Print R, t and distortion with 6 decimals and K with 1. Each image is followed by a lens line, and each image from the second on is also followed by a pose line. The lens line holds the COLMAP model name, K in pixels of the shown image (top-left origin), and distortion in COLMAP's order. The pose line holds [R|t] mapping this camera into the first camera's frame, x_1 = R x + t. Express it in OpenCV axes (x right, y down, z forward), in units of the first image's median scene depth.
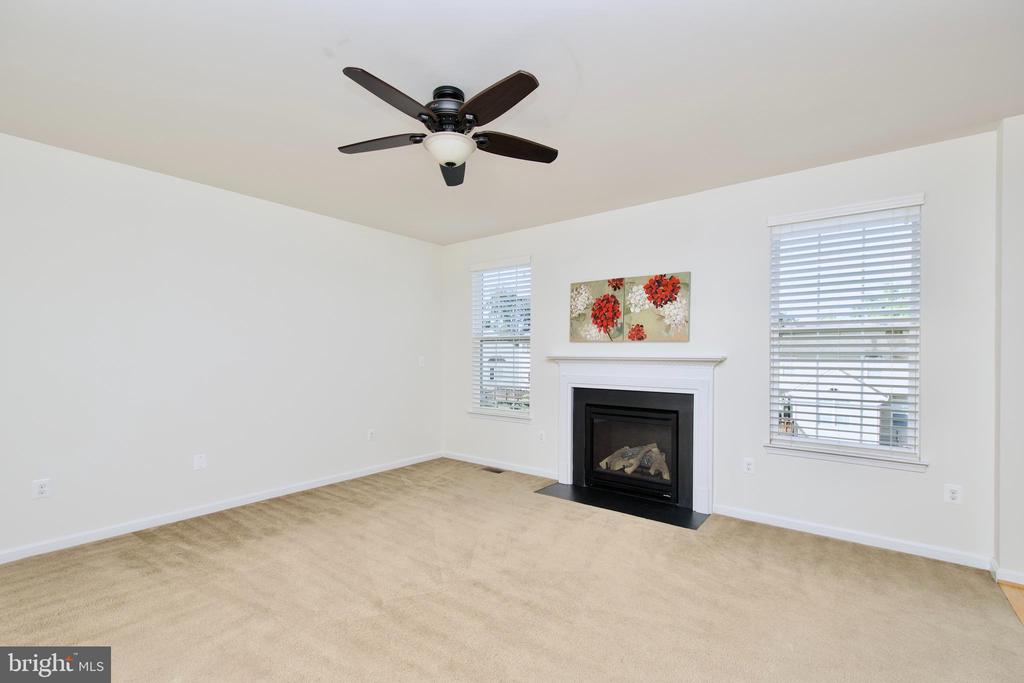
lens RADIAL K [[451.2, 0, 520.3], [0, 451.2, 356.6], [0, 0, 1]] dist [0.003086, -0.003618]
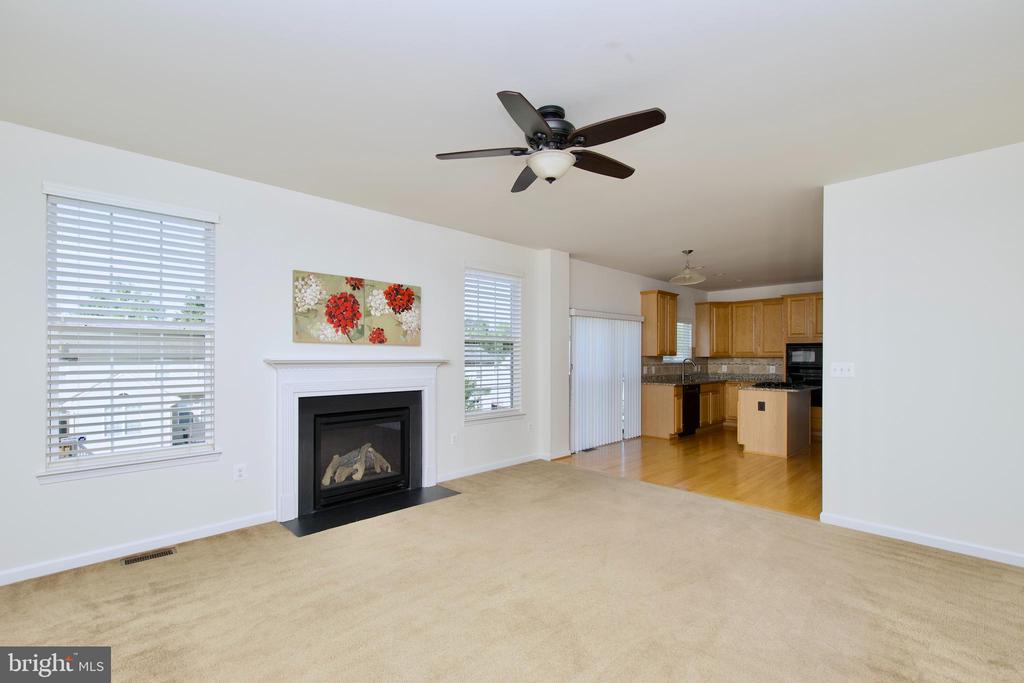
lens RADIAL K [[451.2, 0, 518.0], [0, 451.2, 356.3], [0, 0, 1]] dist [0.003086, -0.003618]
pose [[0.128697, -0.002532, 0.991681, -0.679304], [0.006378, 0.999978, 0.001726, -0.005999], [-0.991663, 0.006103, 0.128710, 0.528594]]
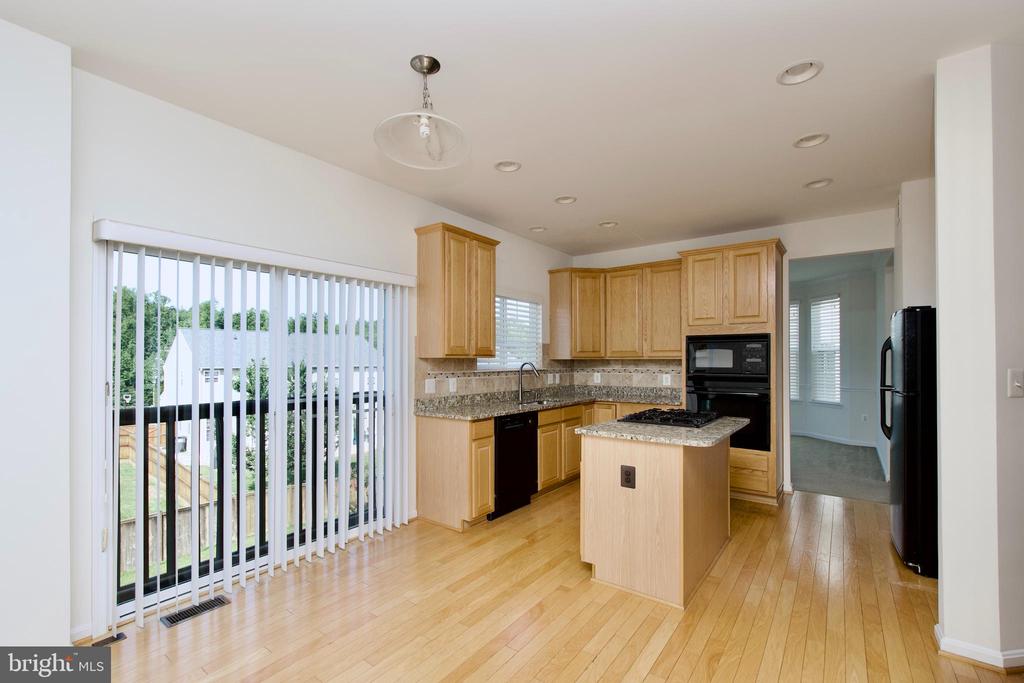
lens RADIAL K [[451.2, 0, 518.0], [0, 451.2, 355.7], [0, 0, 1]] dist [0.003086, -0.003618]
pose [[-0.035536, 0.002055, 0.999366, 0.237322], [0.007376, 0.999971, -0.001794, -0.003517], [-0.999341, 0.007308, -0.035550, 0.116657]]
